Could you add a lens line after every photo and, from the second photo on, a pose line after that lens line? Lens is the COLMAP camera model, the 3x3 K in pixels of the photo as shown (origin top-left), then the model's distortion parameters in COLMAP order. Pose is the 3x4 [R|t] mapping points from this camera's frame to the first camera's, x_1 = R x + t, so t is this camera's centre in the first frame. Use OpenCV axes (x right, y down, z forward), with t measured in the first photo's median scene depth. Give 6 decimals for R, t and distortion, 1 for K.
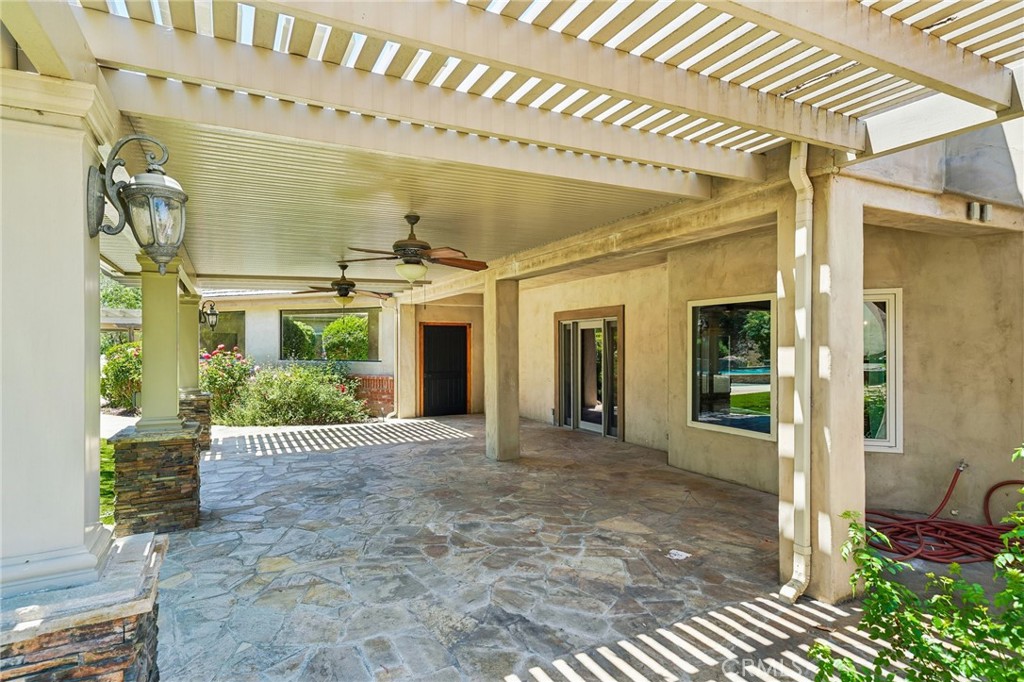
lens RADIAL K [[541.0, 0, 512.7], [0, 541.0, 342.1], [0, 0, 1]] dist [-0.000364, -0.000955]
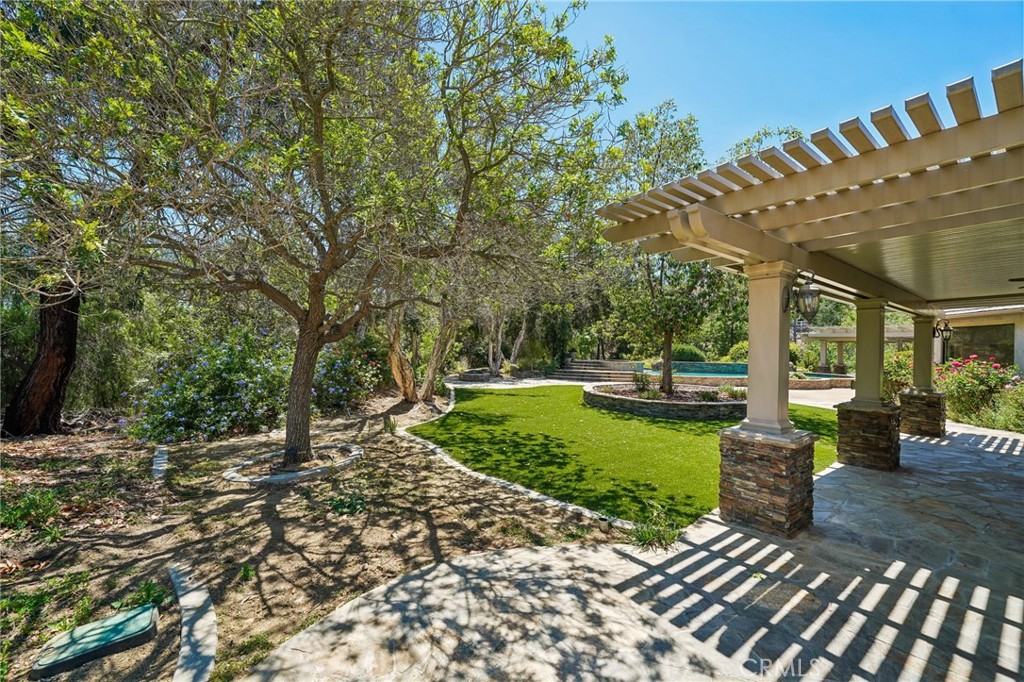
lens RADIAL K [[415.0, 0, 513.5], [0, 415.0, 346.2], [0, 0, 1]] dist [0.000160, 0.000086]
pose [[0.168539, 0.001215, -0.985694, 0.414681], [-0.012547, 0.999921, -0.000913, -0.002057], [0.985615, 0.012521, 0.168541, -0.275244]]
